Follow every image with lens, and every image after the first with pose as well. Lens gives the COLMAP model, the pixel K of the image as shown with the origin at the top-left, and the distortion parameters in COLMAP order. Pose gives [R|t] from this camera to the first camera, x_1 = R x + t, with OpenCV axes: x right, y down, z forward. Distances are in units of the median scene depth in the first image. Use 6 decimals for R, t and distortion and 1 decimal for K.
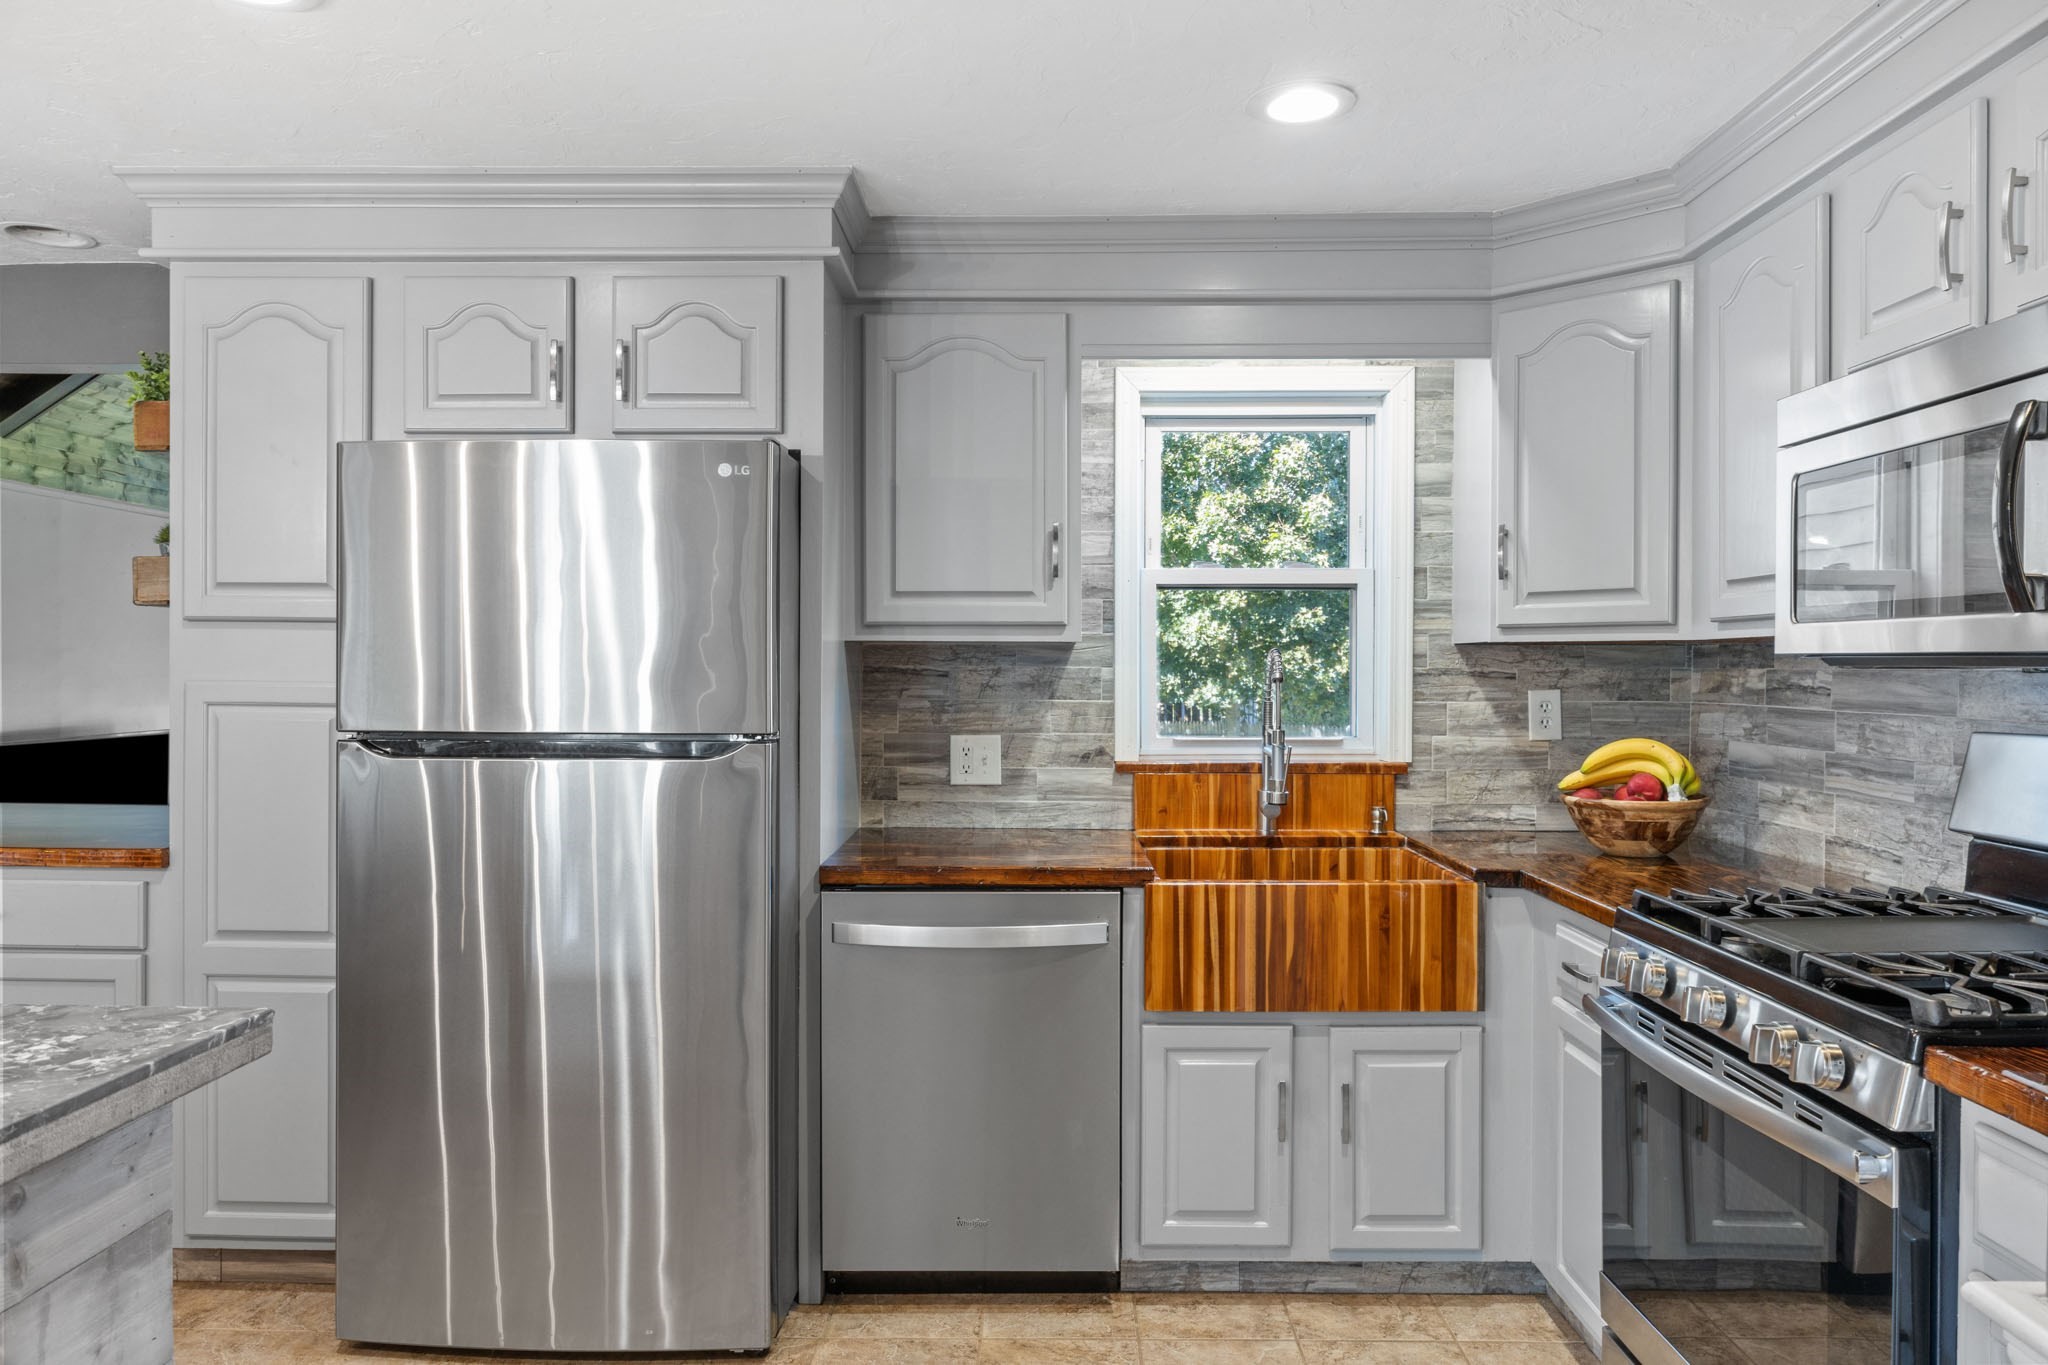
lens RADIAL K [[1398.5, 0, 1026.3], [0, 1398.5, 700.3], [0, 0, 1]] dist [0.001345, -0.000958]
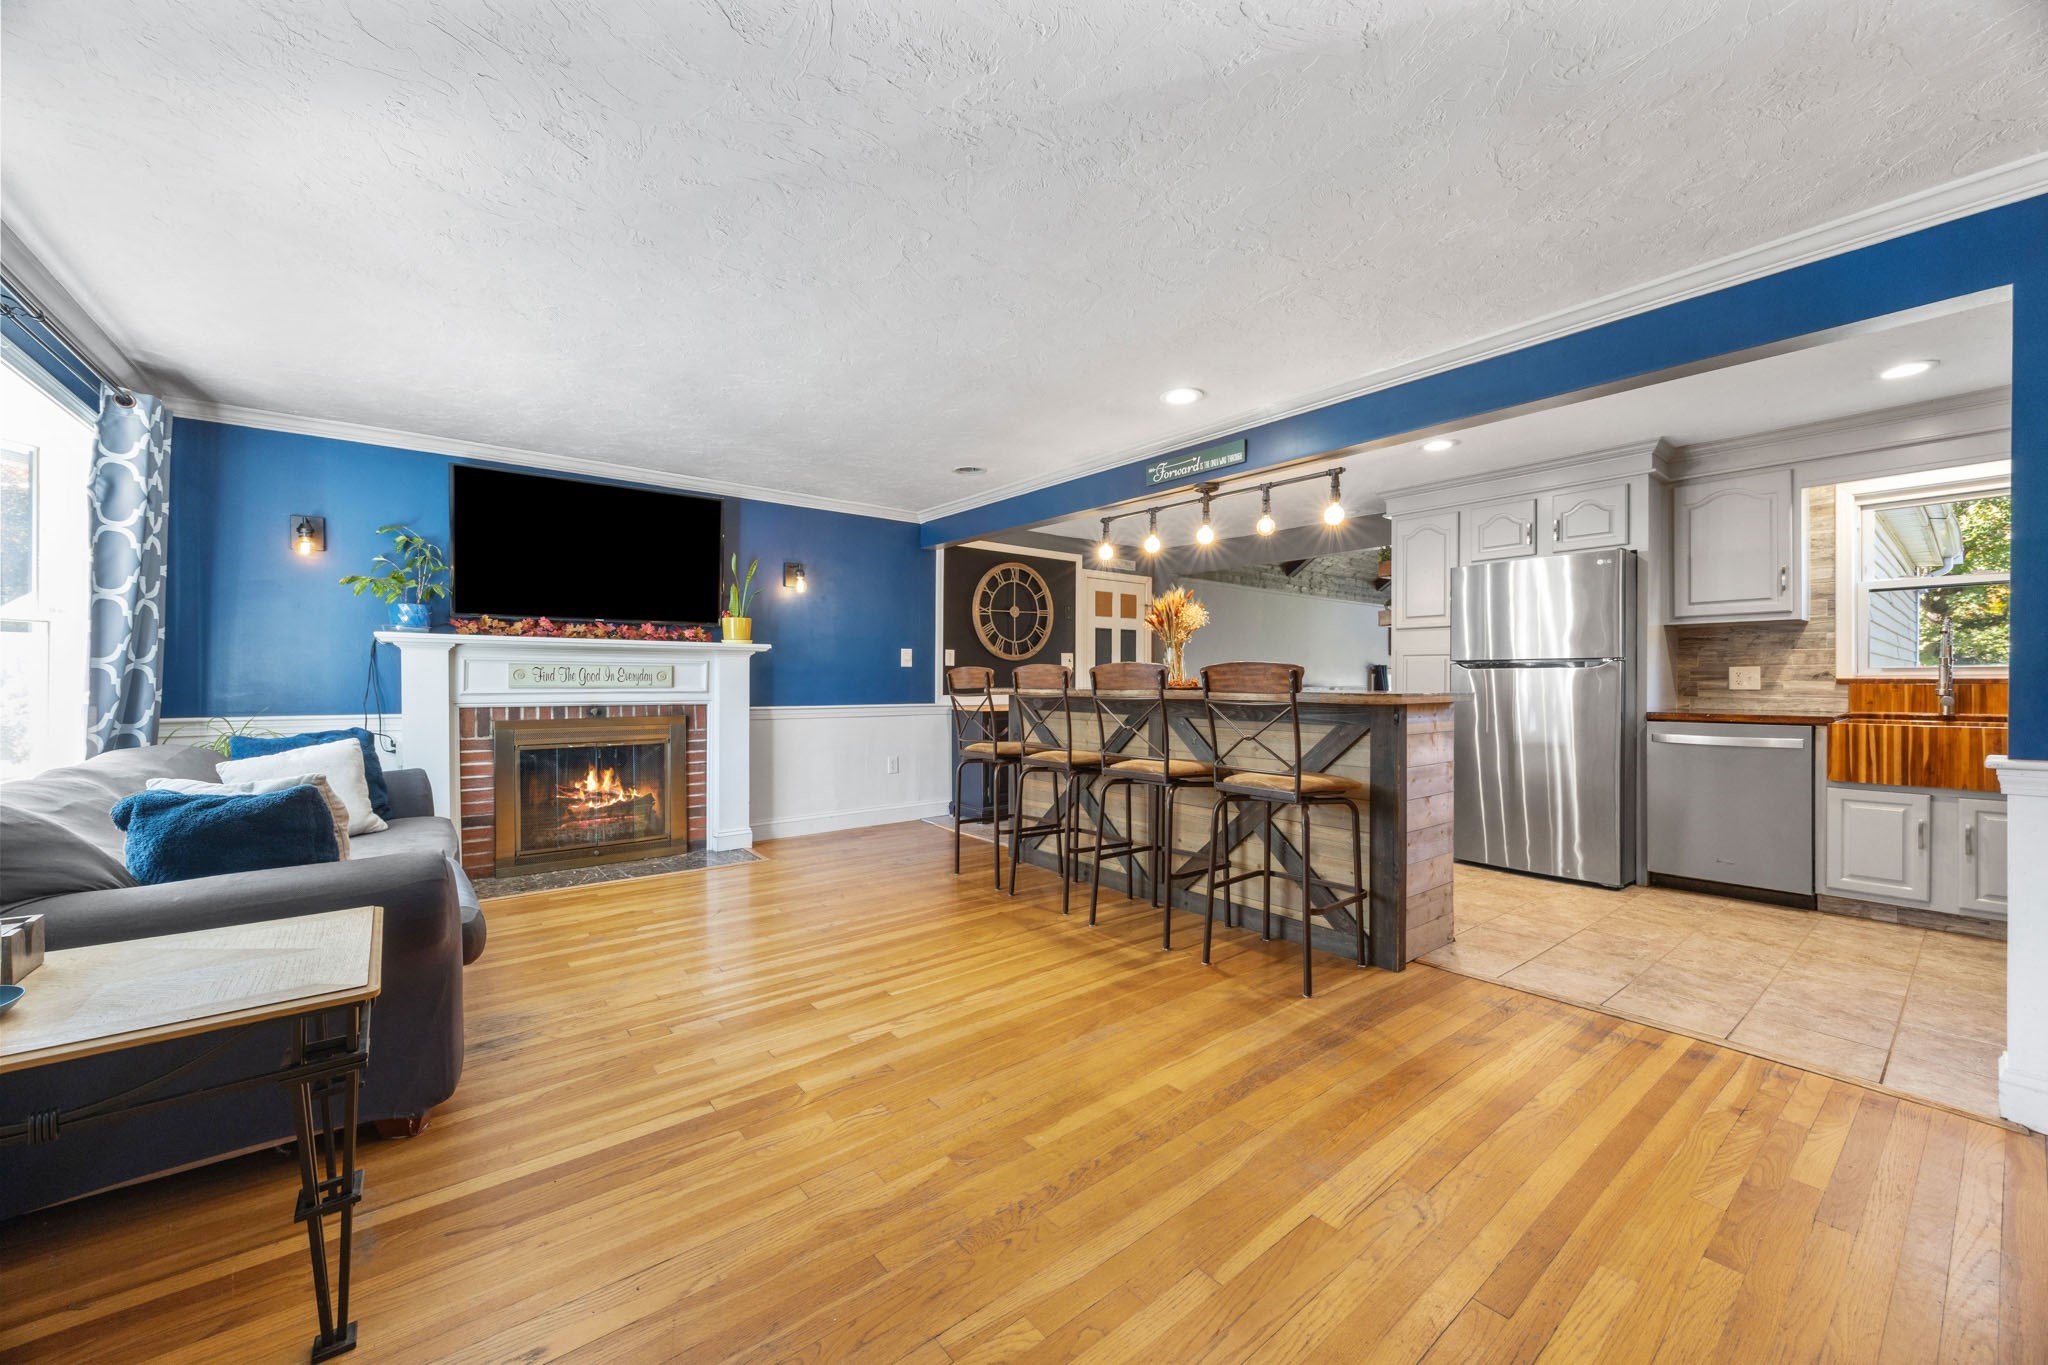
lens RADIAL K [[777.5, 0, 1035.1], [0, 777.5, 680.6], [0, 0, 1]] dist [-0.003675, 0.000246]
pose [[0.643821, -0.005844, -0.765154, 0.204480], [-0.011856, 0.999775, -0.017612, 0.093999], [0.765084, 0.020410, 0.643607, -0.718704]]
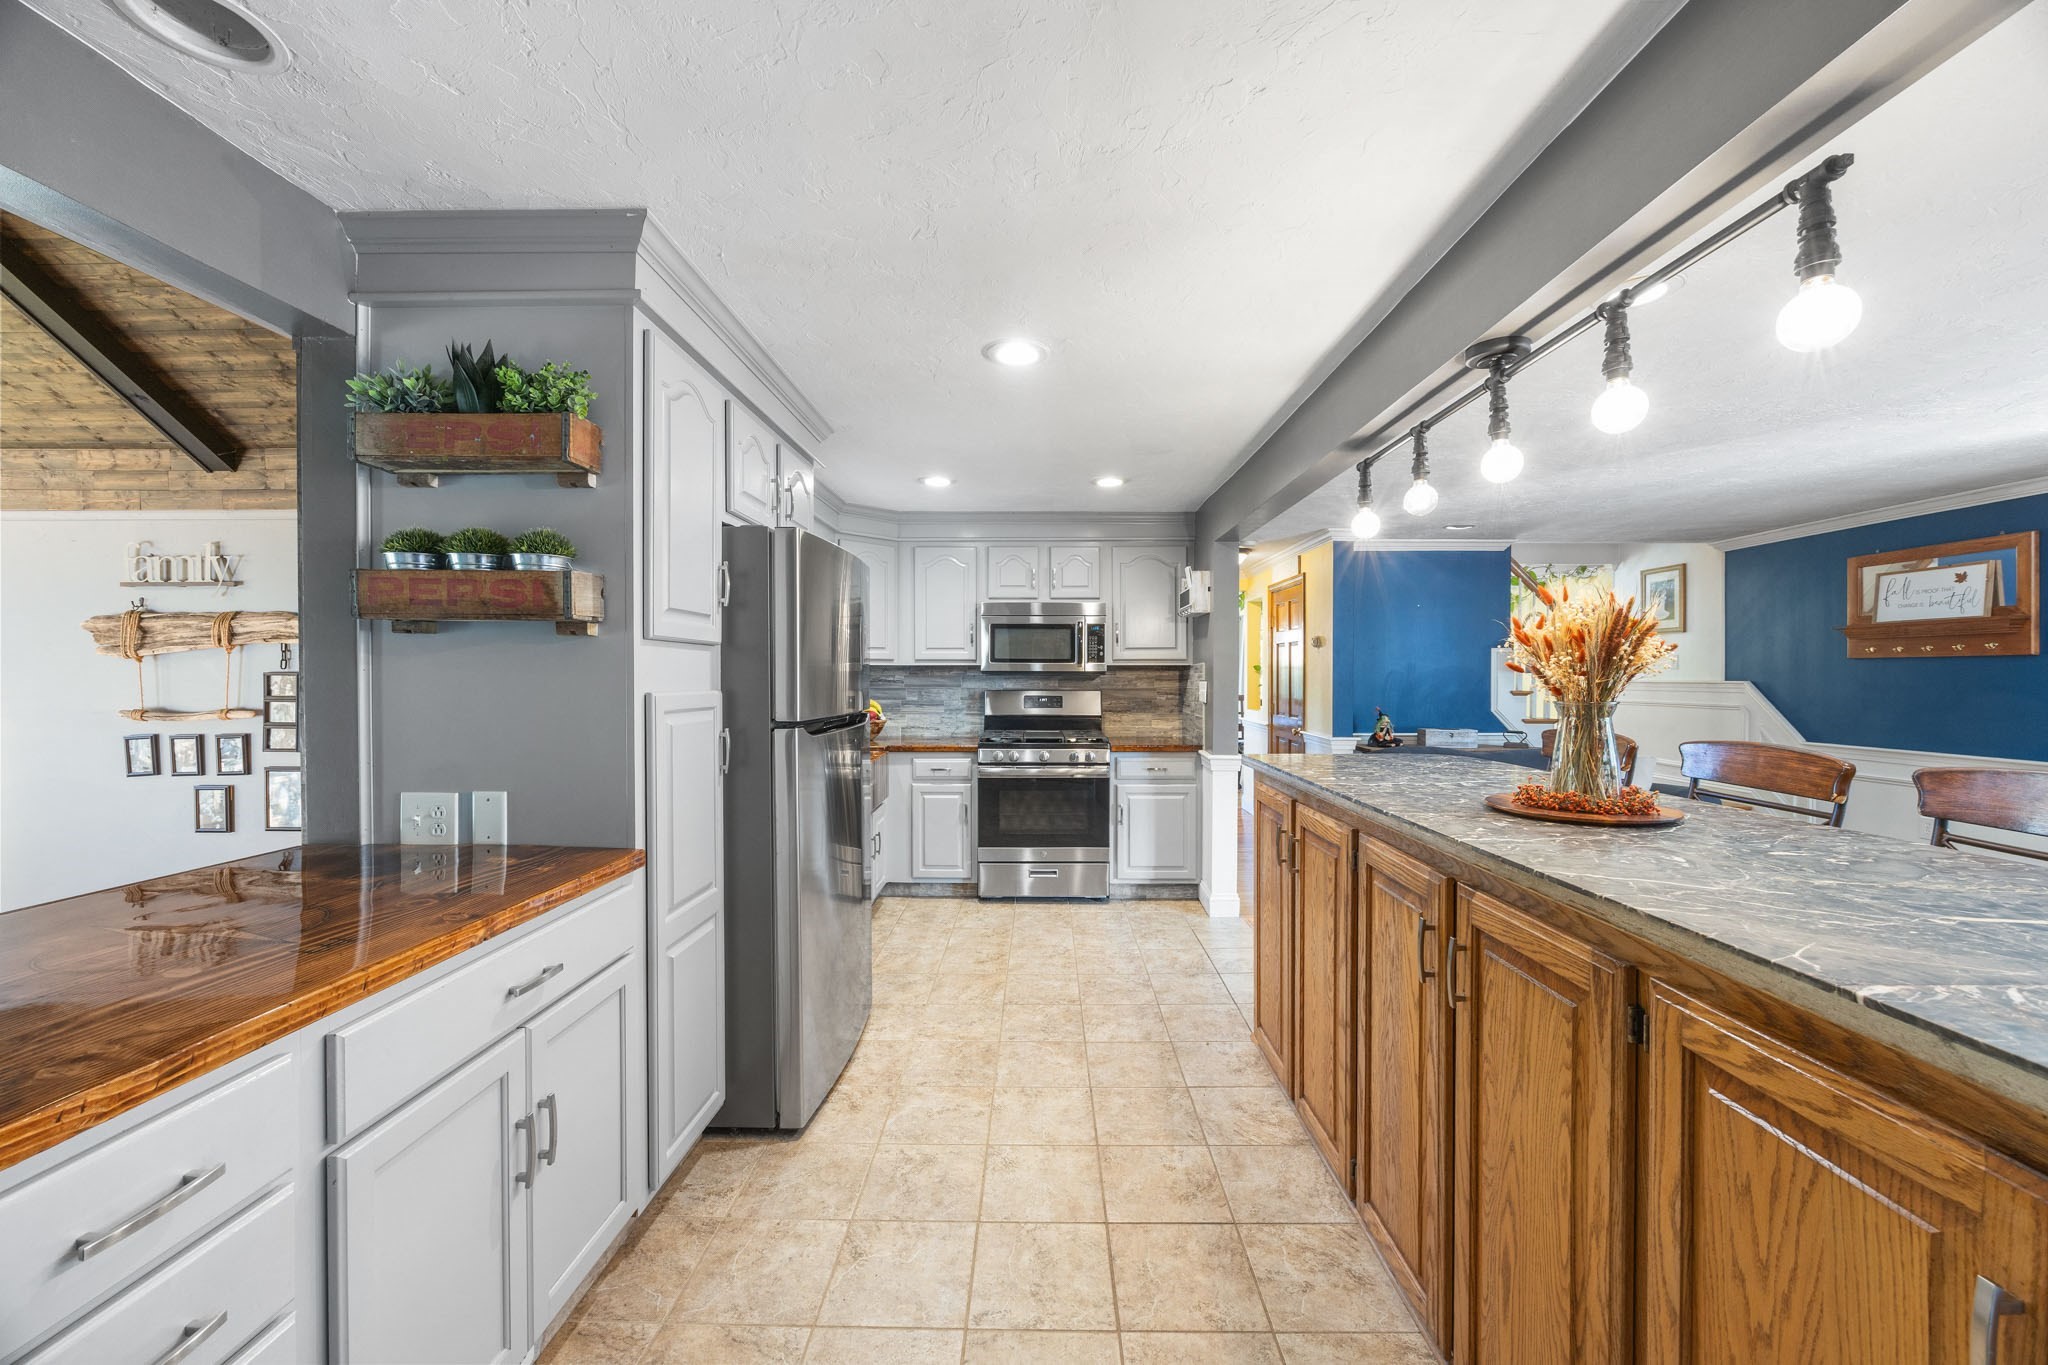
lens RADIAL K [[777.5, 0, 1029.3], [0, 777.5, 683.0], [0, 0, 1]] dist [-0.003675, 0.000246]
pose [[-0.000253, -0.020748, 0.999785, -1.196752], [0.020957, 0.999565, 0.020749, -0.031929], [-0.999780, 0.020958, 0.000182, 0.705347]]
